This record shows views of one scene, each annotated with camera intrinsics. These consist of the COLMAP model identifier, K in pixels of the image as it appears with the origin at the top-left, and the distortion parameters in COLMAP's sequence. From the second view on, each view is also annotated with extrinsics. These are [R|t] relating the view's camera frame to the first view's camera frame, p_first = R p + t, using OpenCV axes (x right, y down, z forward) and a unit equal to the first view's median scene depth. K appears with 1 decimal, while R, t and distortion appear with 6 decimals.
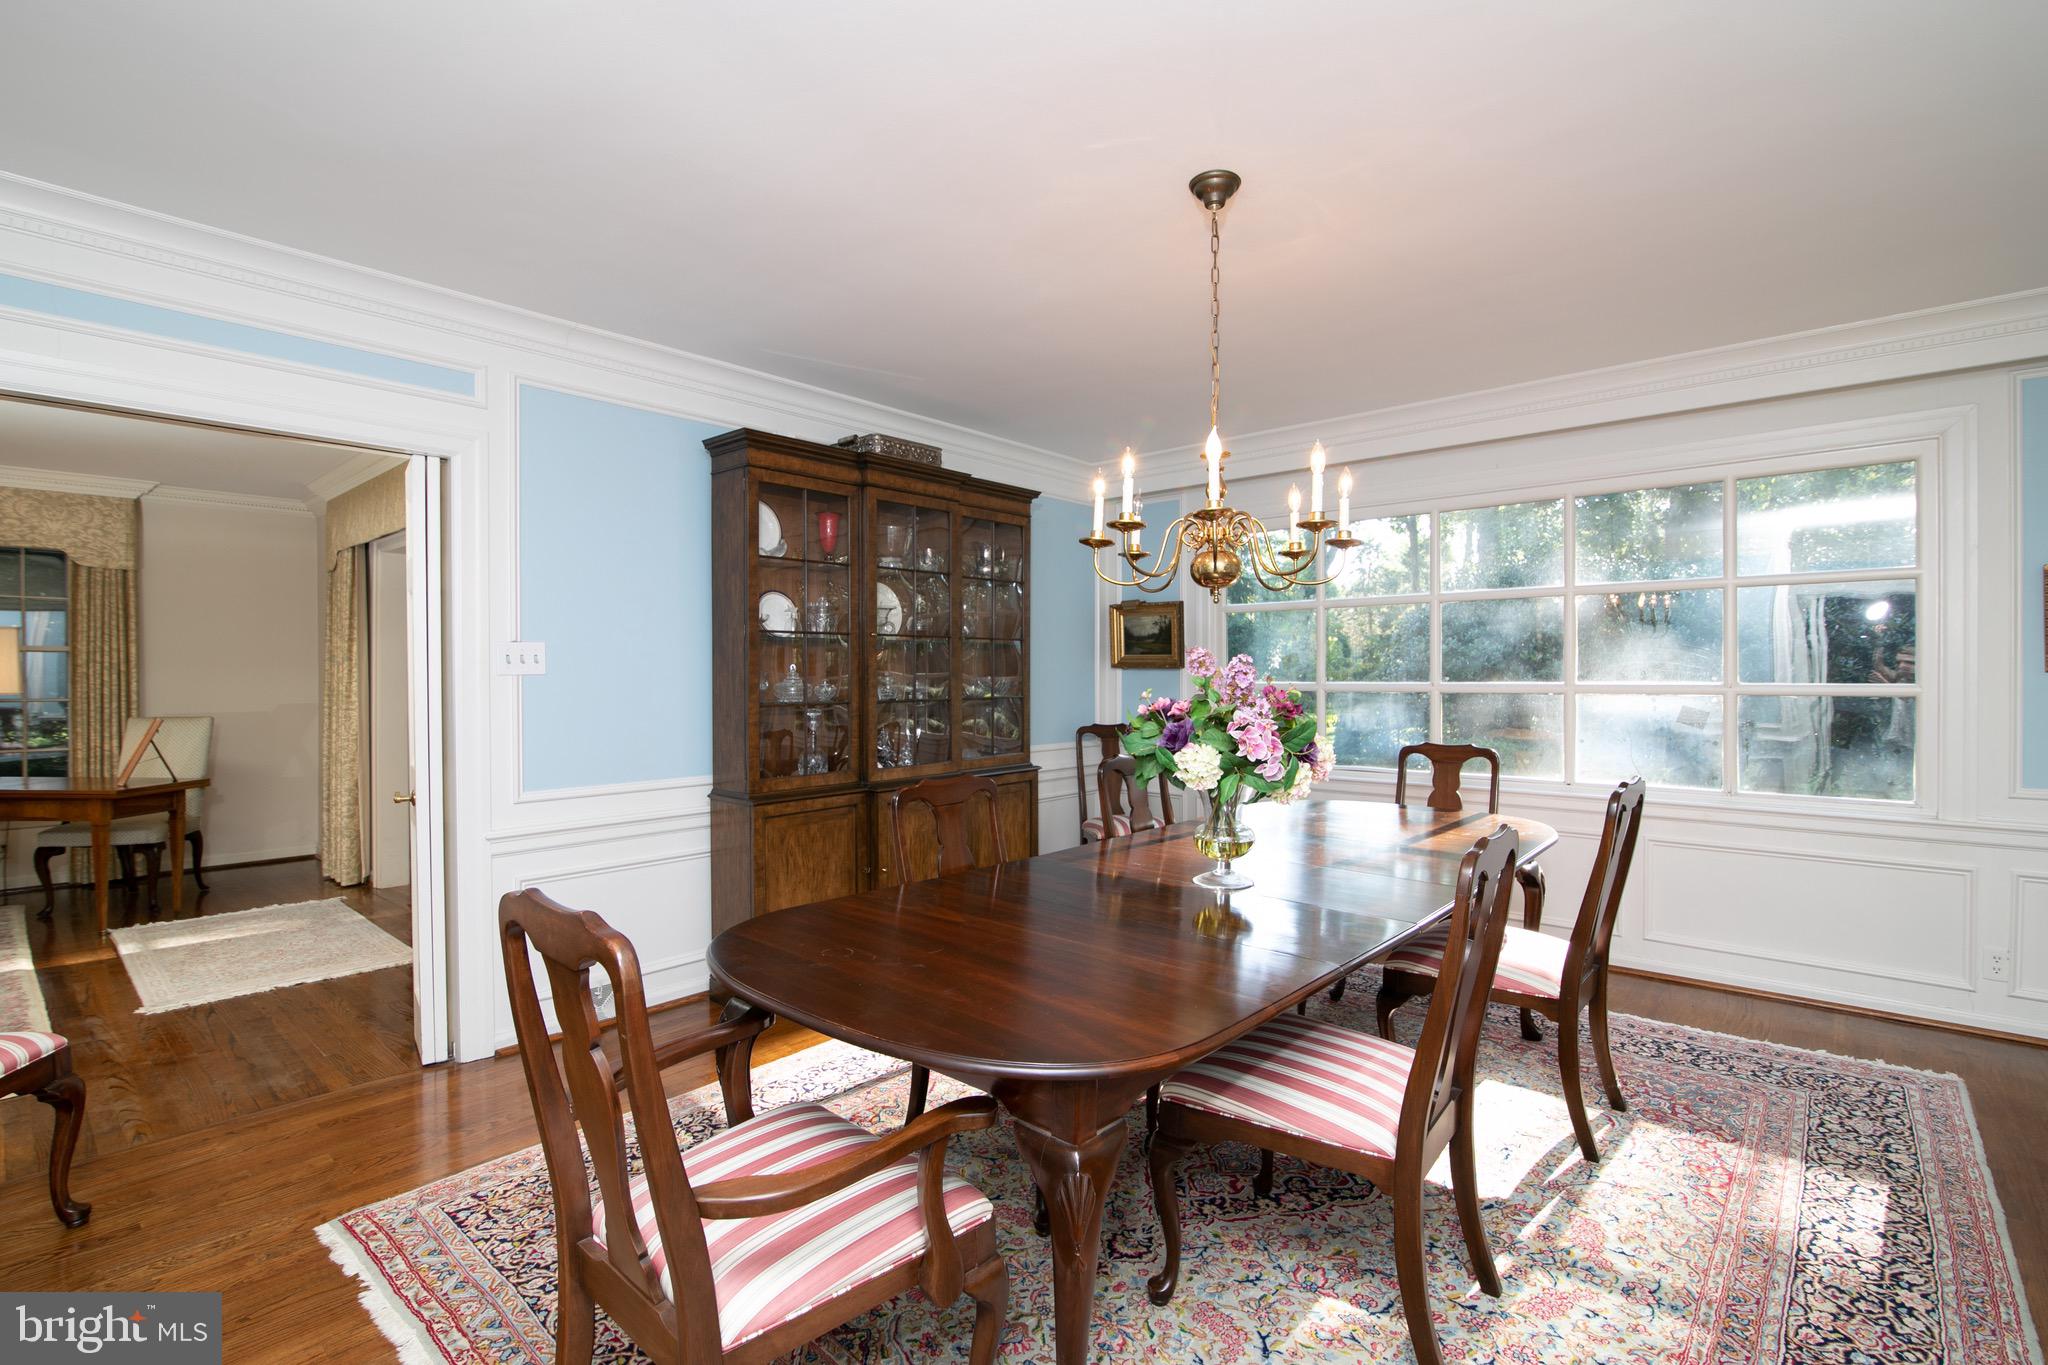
lens RADIAL K [[946.1, 0, 1023.8], [0, 946.1, 681.5], [0, 0, 1]] dist [-0.018923, 0.000648]
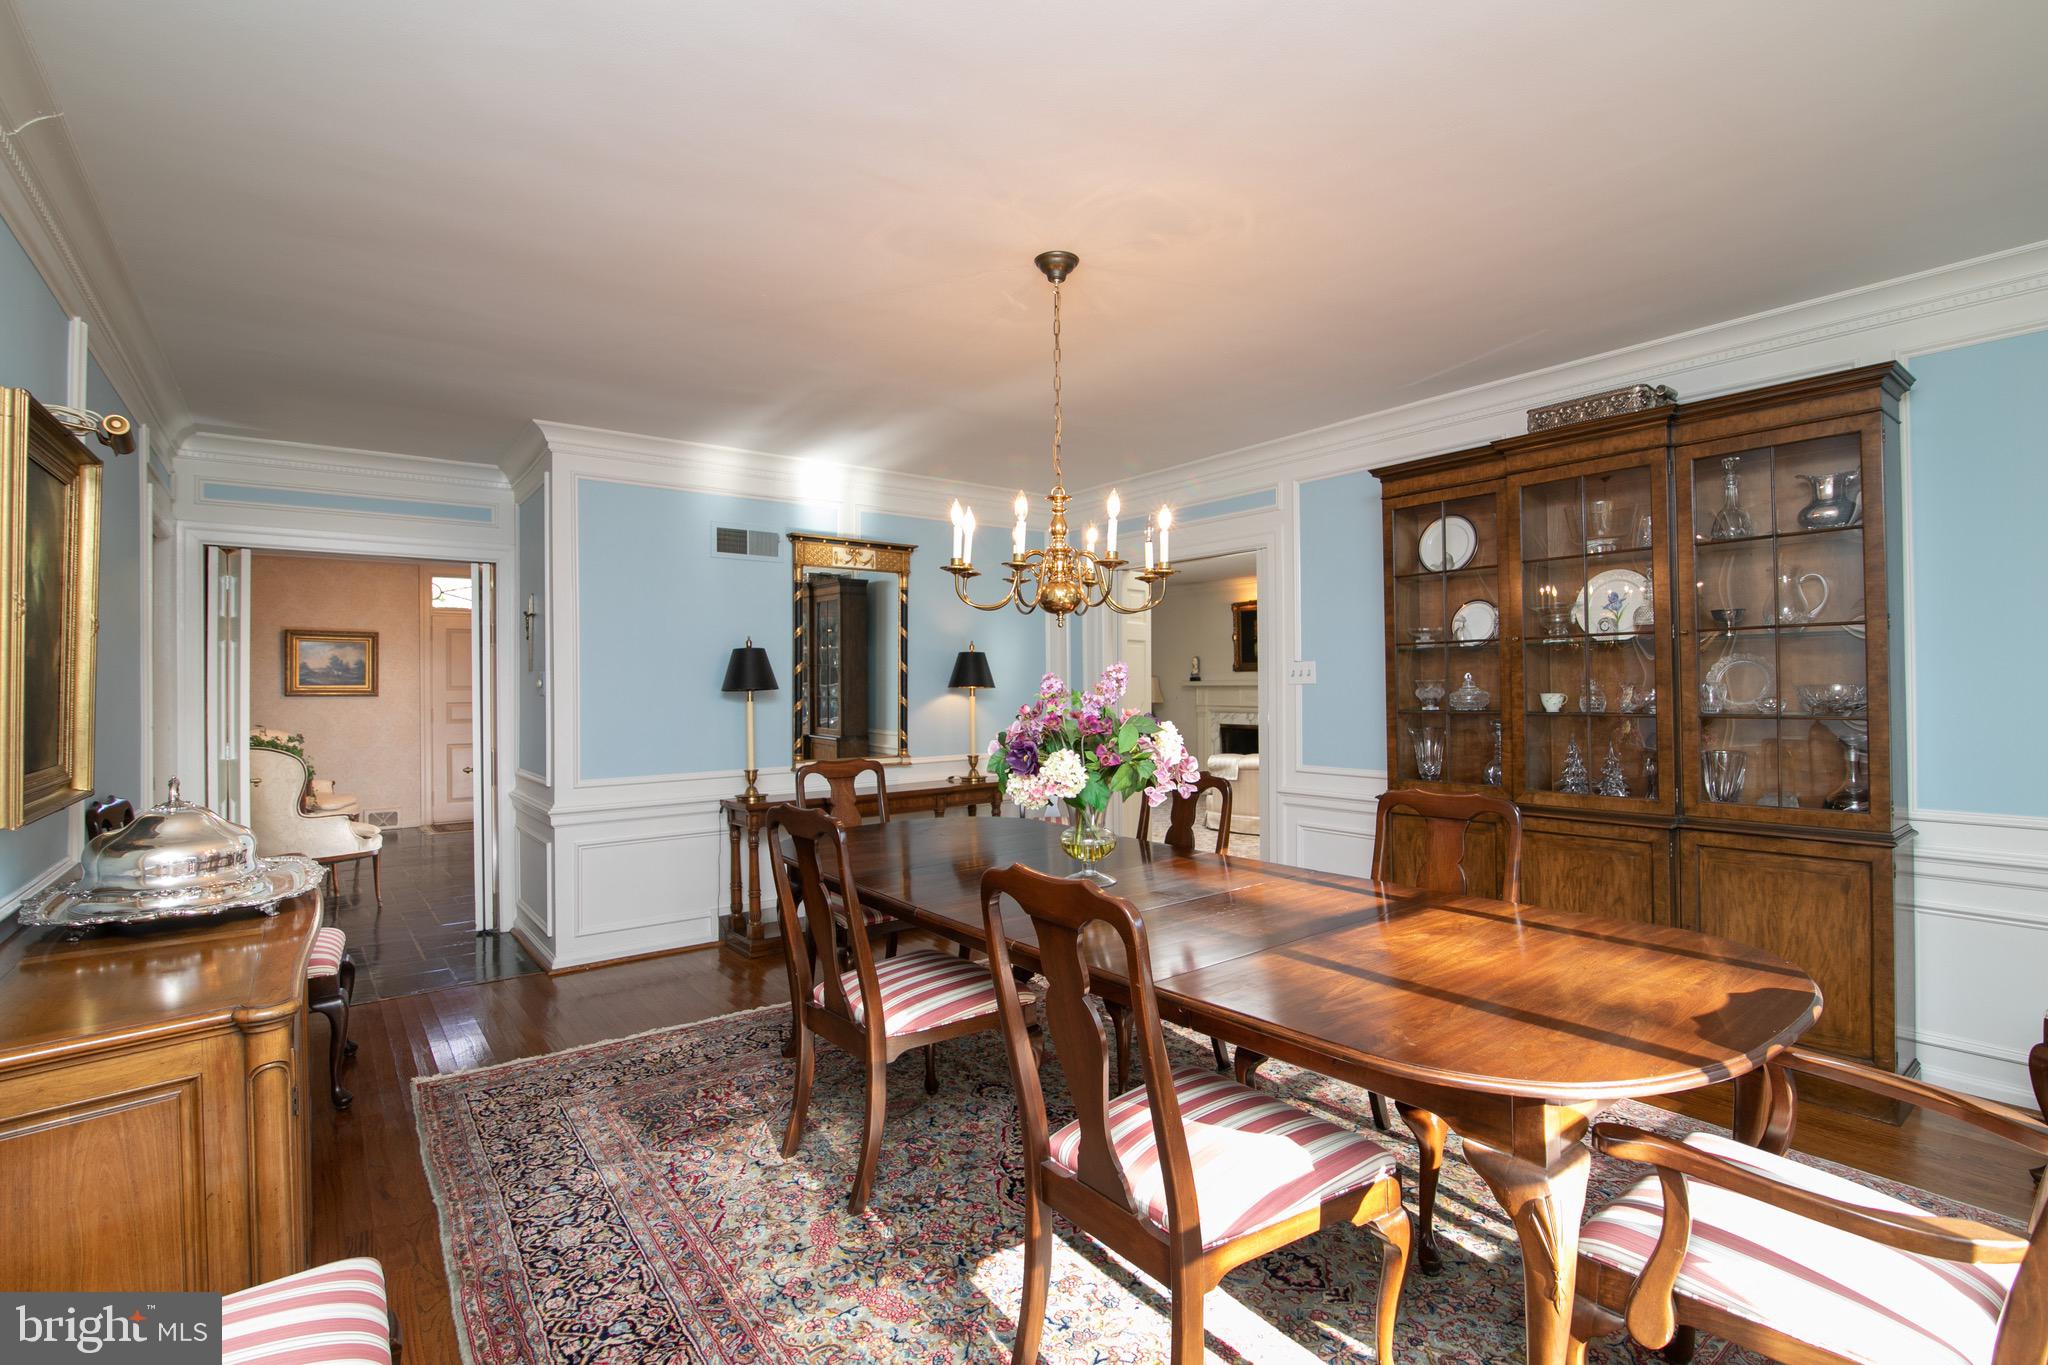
lens RADIAL K [[946.1, 0, 1023.9], [0, 946.1, 680.5], [0, 0, 1]] dist [-0.018923, 0.000648]
pose [[-0.203660, -0.002168, -0.979039, 0.887584], [0.002089, 0.999994, -0.002649, -0.008851], [0.979039, -0.002585, -0.203654, 0.793447]]
